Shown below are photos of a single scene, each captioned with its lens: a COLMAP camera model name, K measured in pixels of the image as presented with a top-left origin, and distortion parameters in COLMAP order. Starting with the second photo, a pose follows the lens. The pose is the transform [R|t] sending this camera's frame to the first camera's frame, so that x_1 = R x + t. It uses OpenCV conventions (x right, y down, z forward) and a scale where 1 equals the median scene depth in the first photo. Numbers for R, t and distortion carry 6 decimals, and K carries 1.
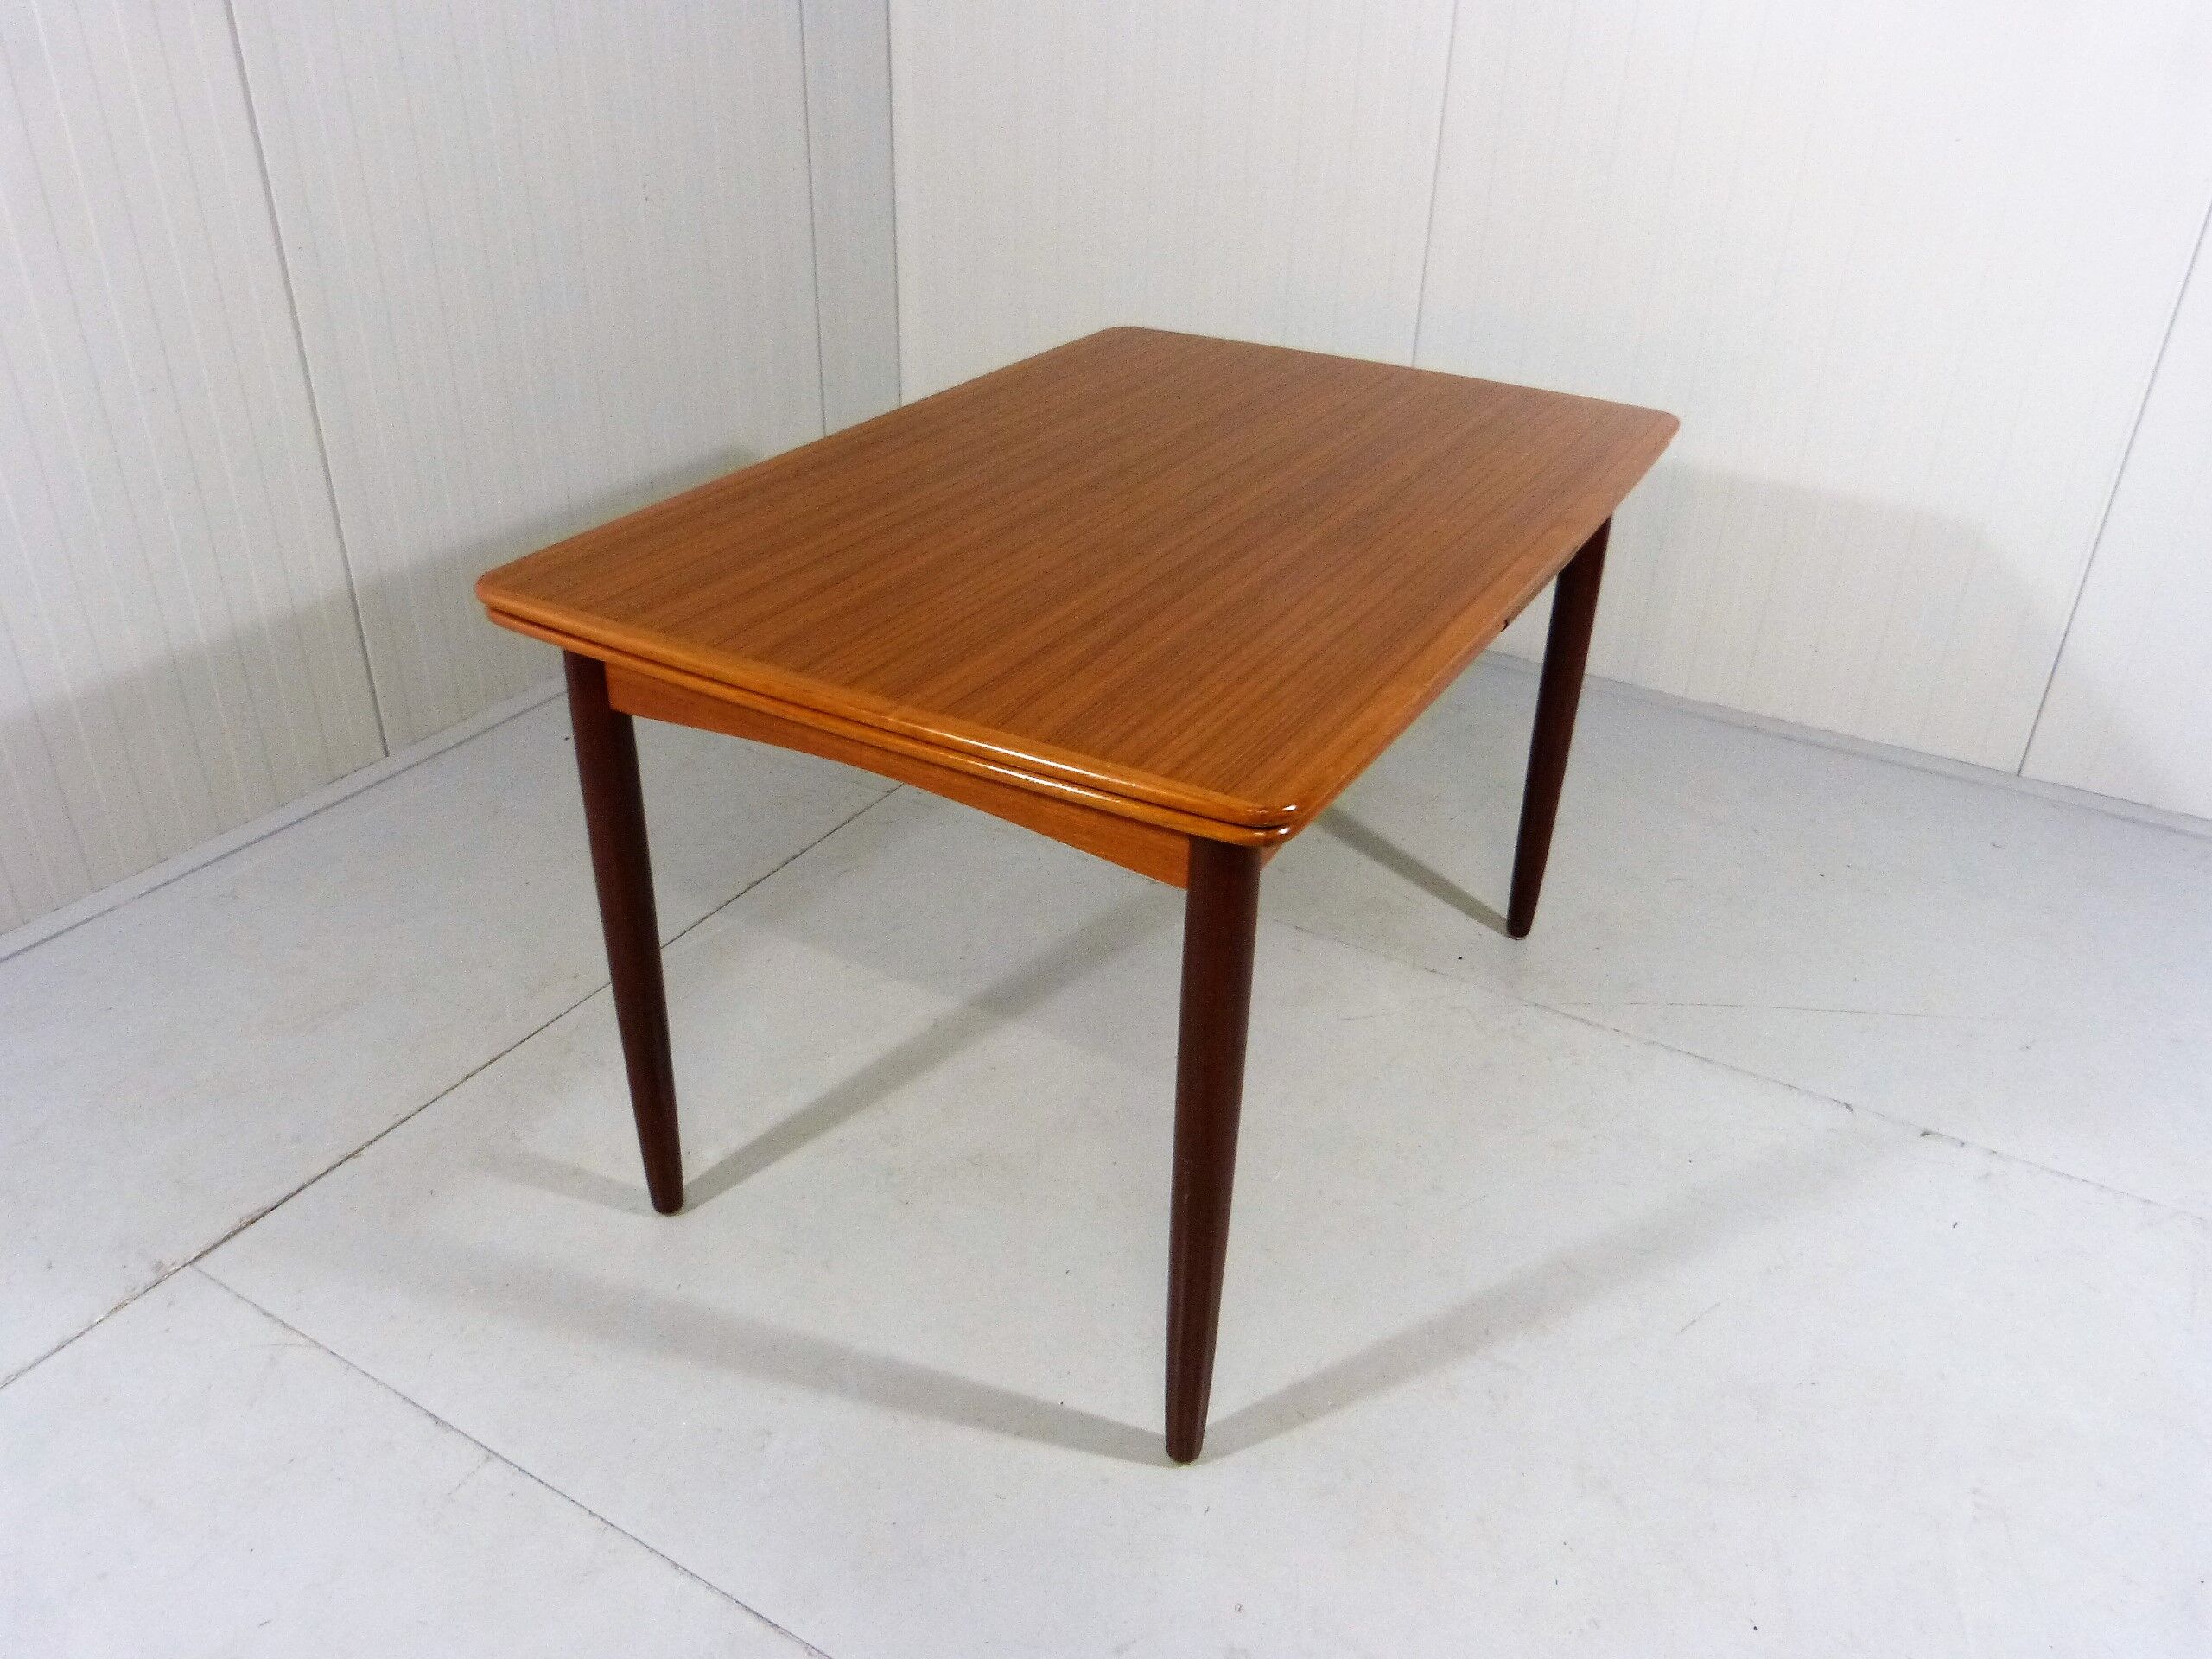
lens RADIAL K [[1604.0, 0, 1114.0], [0, 1604.0, 792.9], [0, 0, 1]] dist [-0.021839, 0.011637]
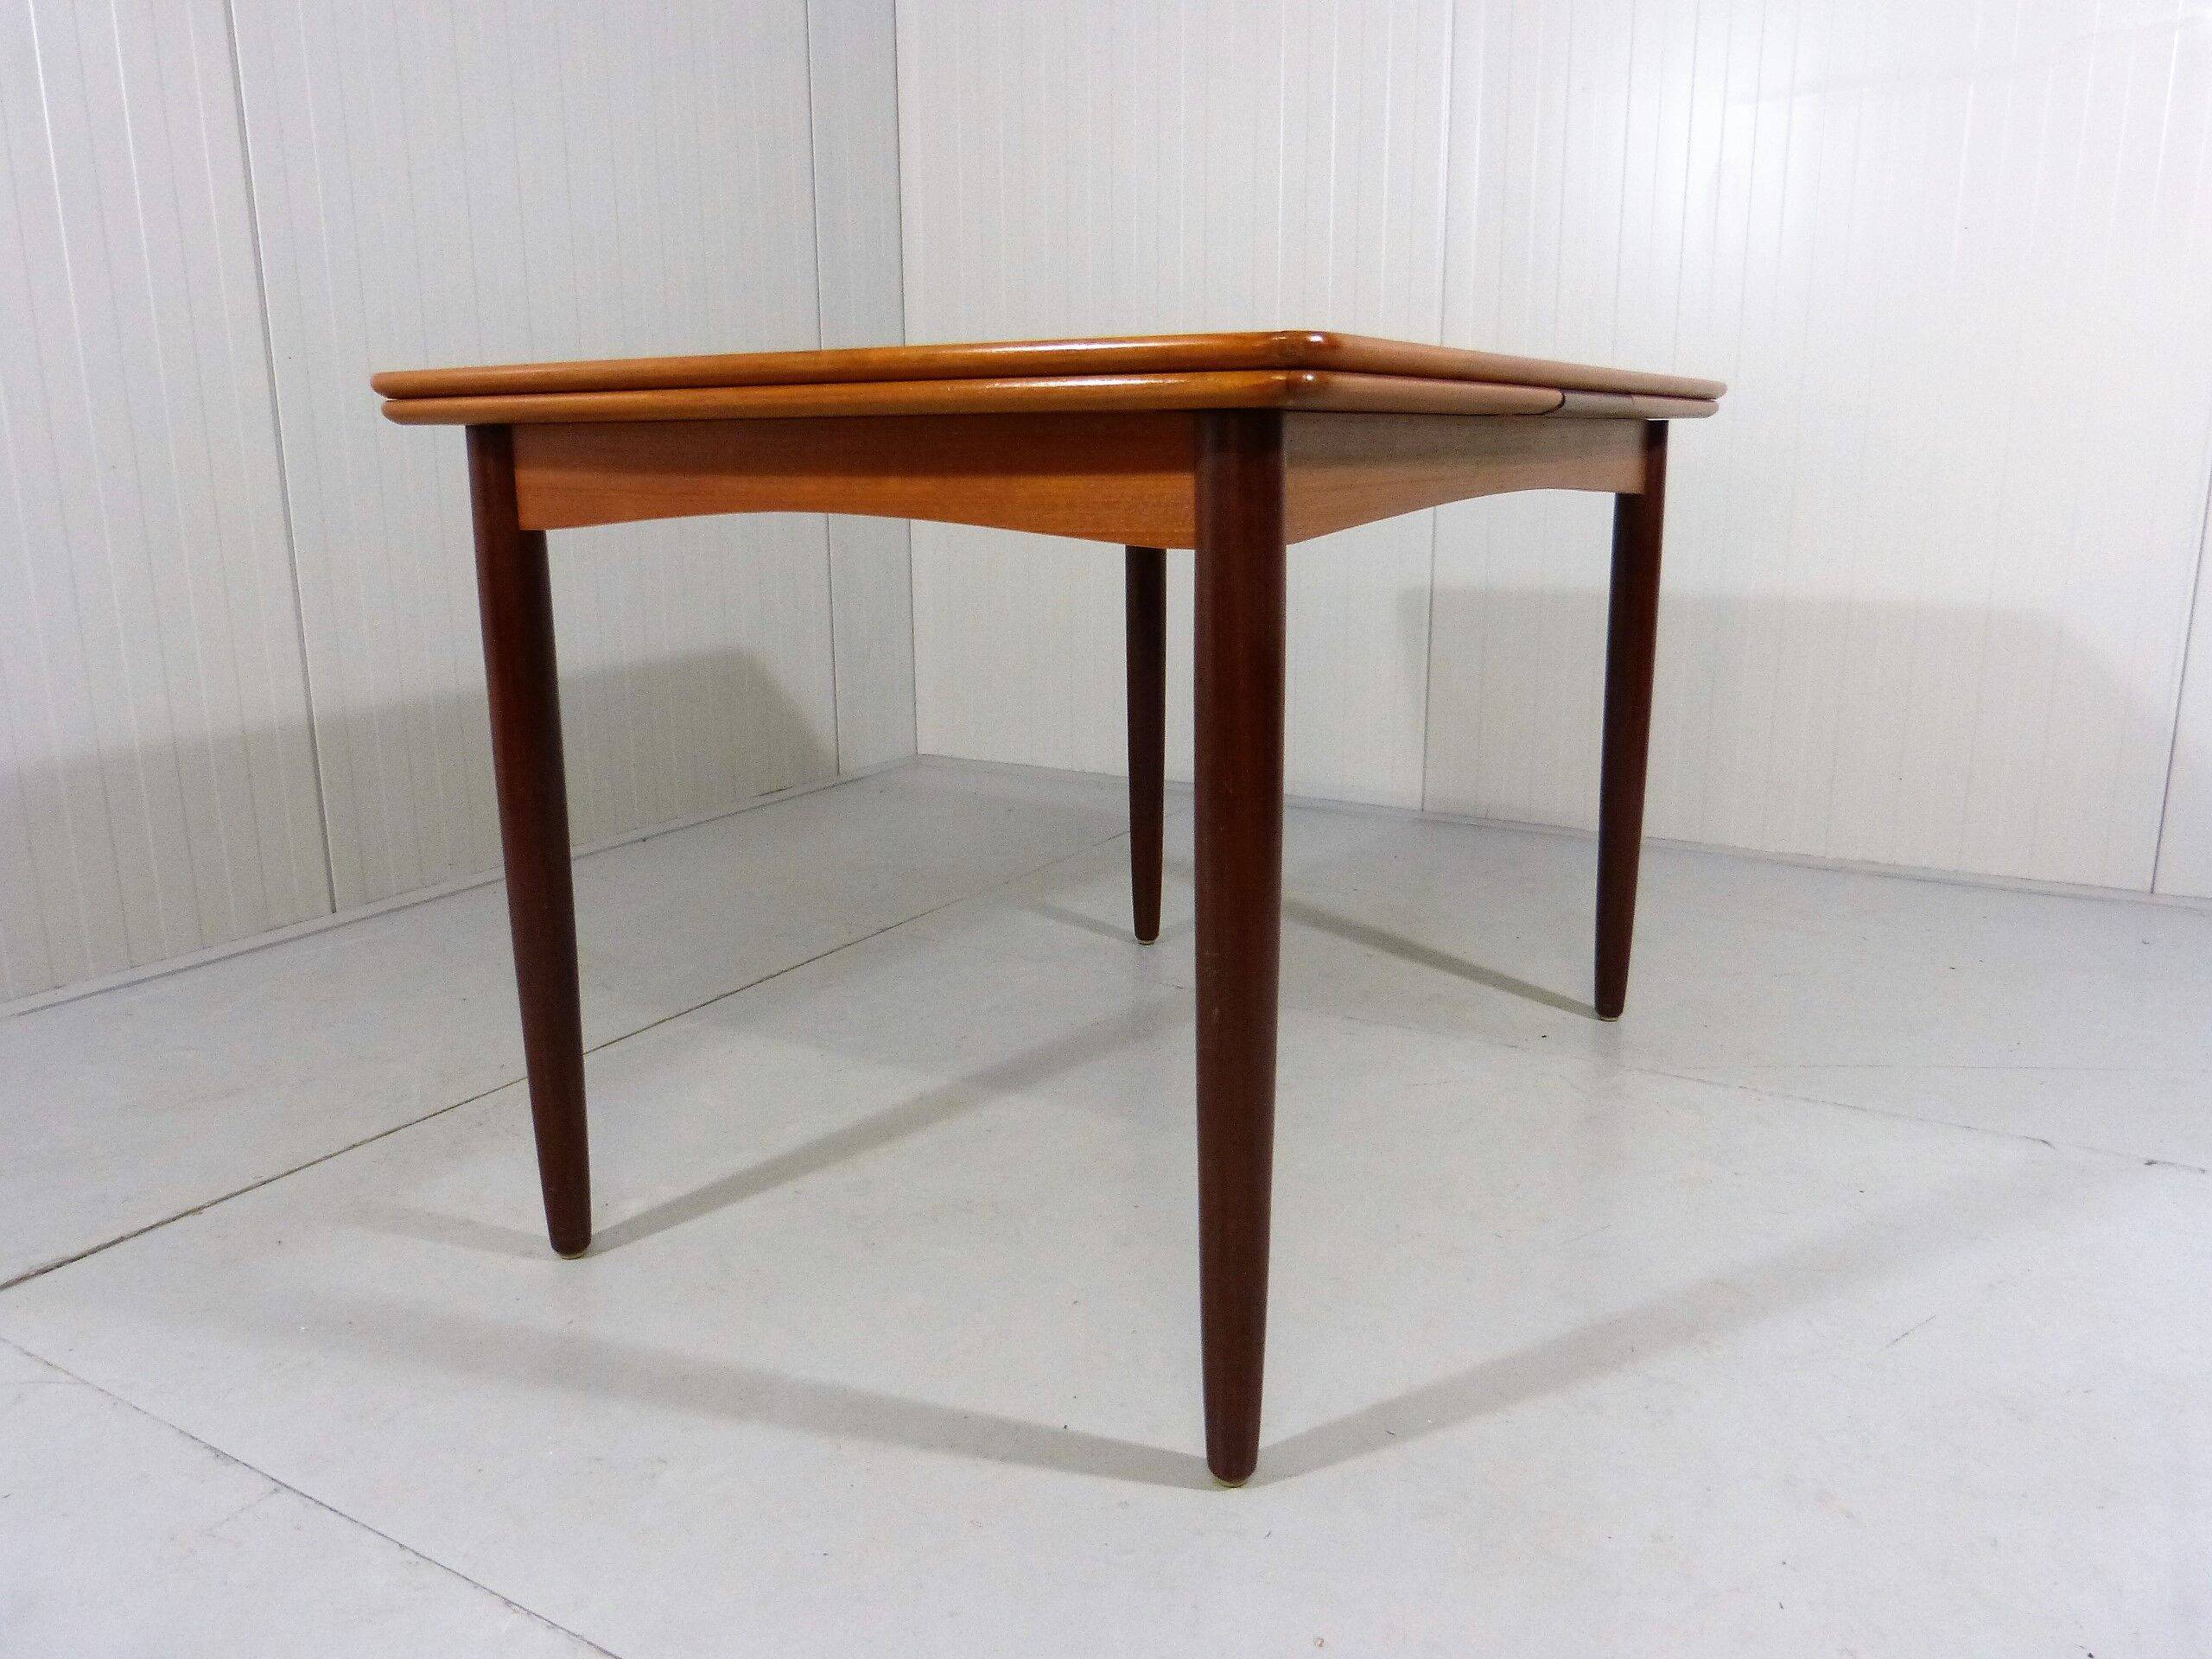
lens RADIAL K [[1604.0, 0, 1114.0], [0, 1604.0, 792.9], [0, 0, 1]] dist [-0.021839, 0.011637]
pose [[0.999312, -0.032008, -0.018737, 0.011717], [0.025511, 0.959899, -0.279184, 0.277729], [0.026922, 0.278514, 0.960055, 0.191939]]
